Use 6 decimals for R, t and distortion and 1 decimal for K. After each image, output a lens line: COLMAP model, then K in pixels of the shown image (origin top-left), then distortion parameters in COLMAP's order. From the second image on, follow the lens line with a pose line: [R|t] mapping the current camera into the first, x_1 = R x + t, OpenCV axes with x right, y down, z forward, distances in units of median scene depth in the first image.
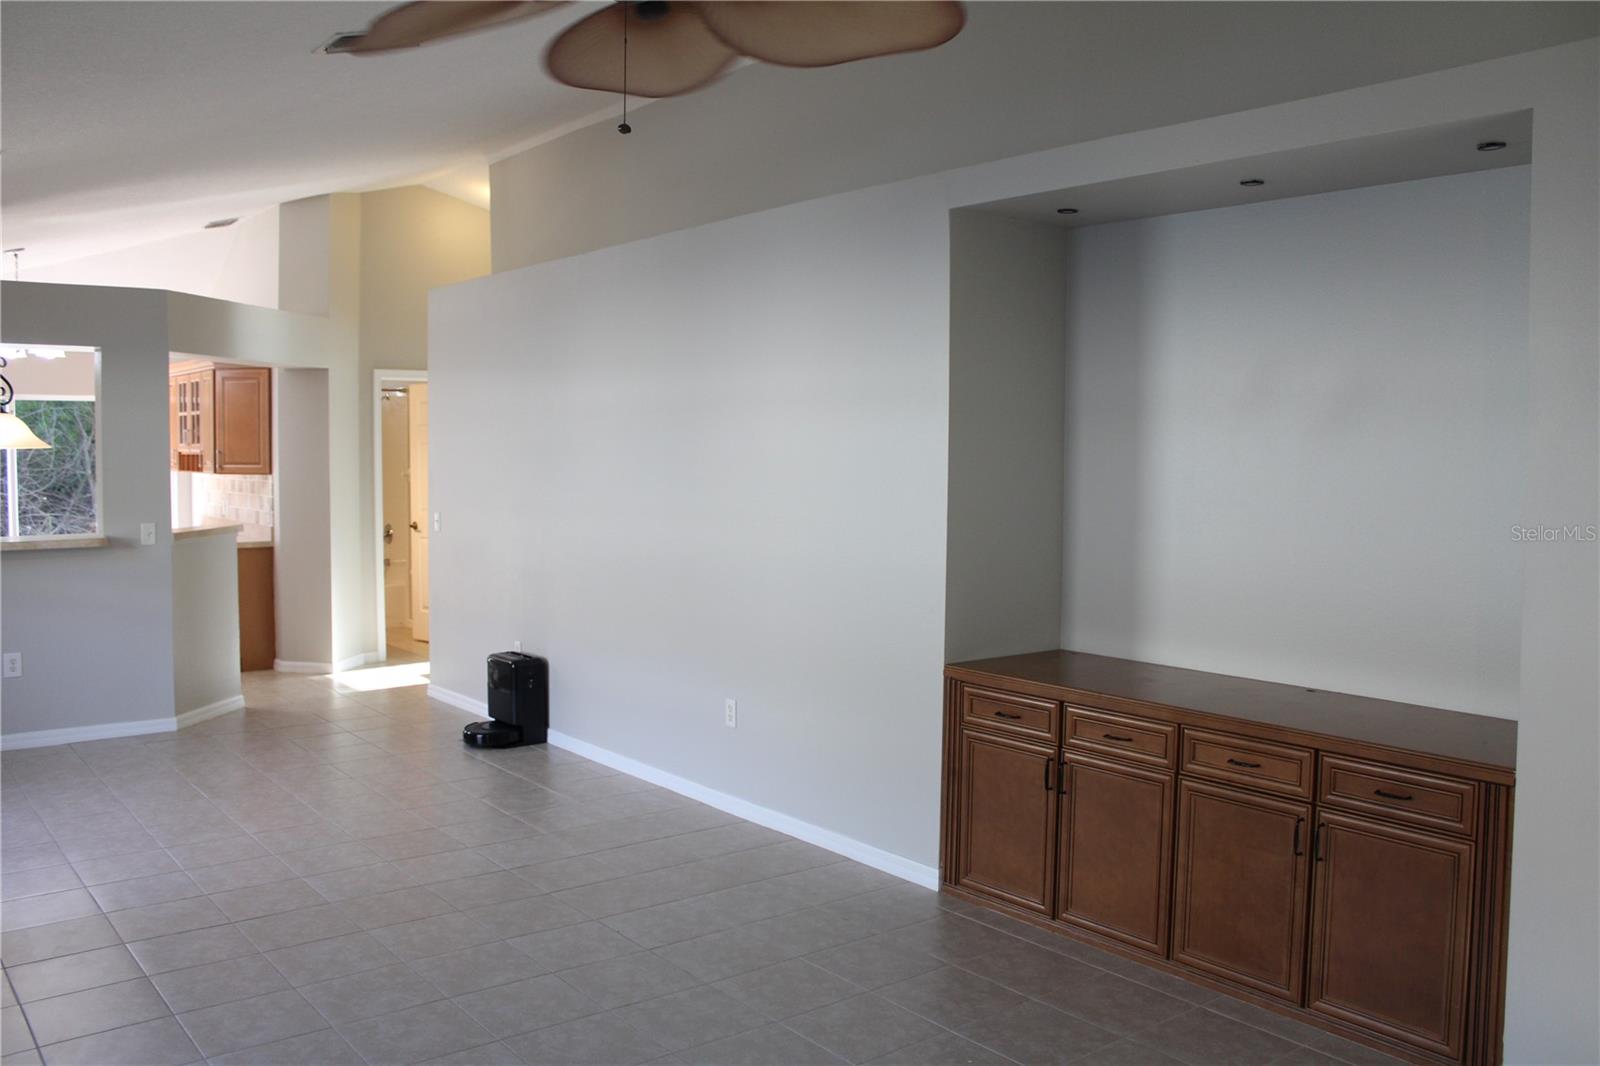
lens RADIAL K [[1344.6, 0, 808.4], [0, 1344.6, 530.8], [0, 0, 1]] dist [-0.157519, 0.130765]
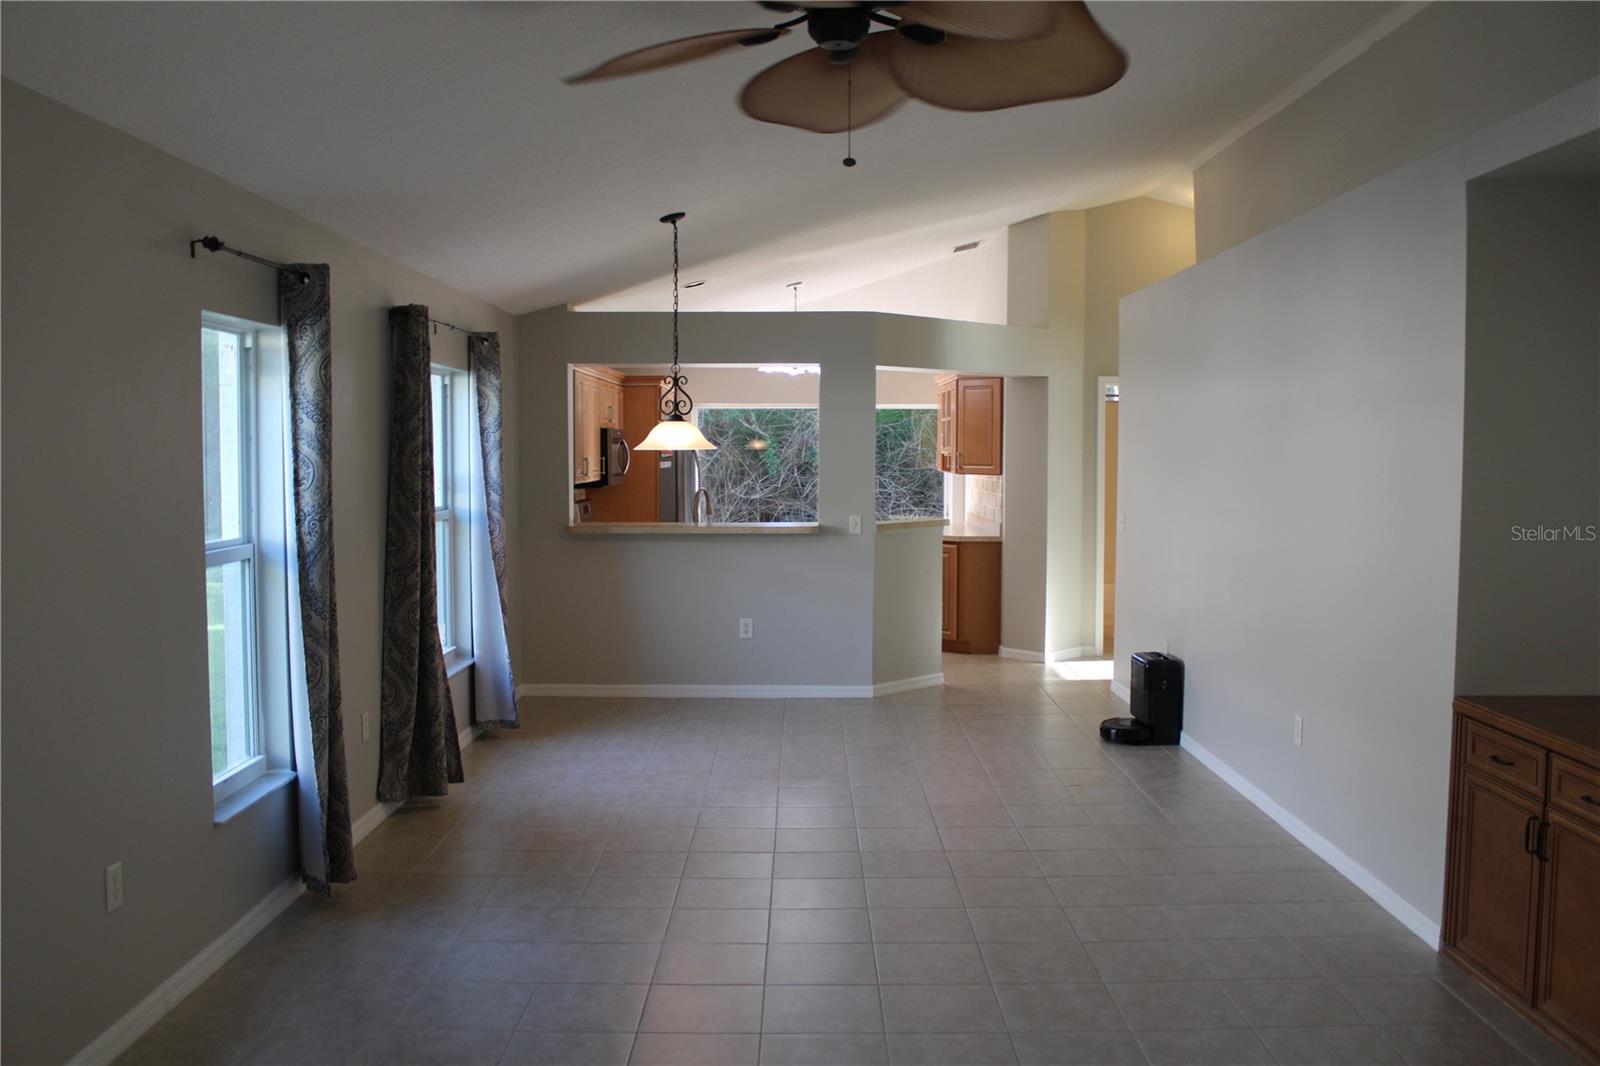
lens RADIAL K [[1344.6, 0, 806.3], [0, 1344.6, 533.4], [0, 0, 1]] dist [-0.157519, 0.130765]
pose [[0.785505, 0.035458, -0.617839, 0.292389], [-0.036393, 0.999276, 0.011079, -0.001905], [0.617784, 0.013783, 0.786227, 0.057102]]
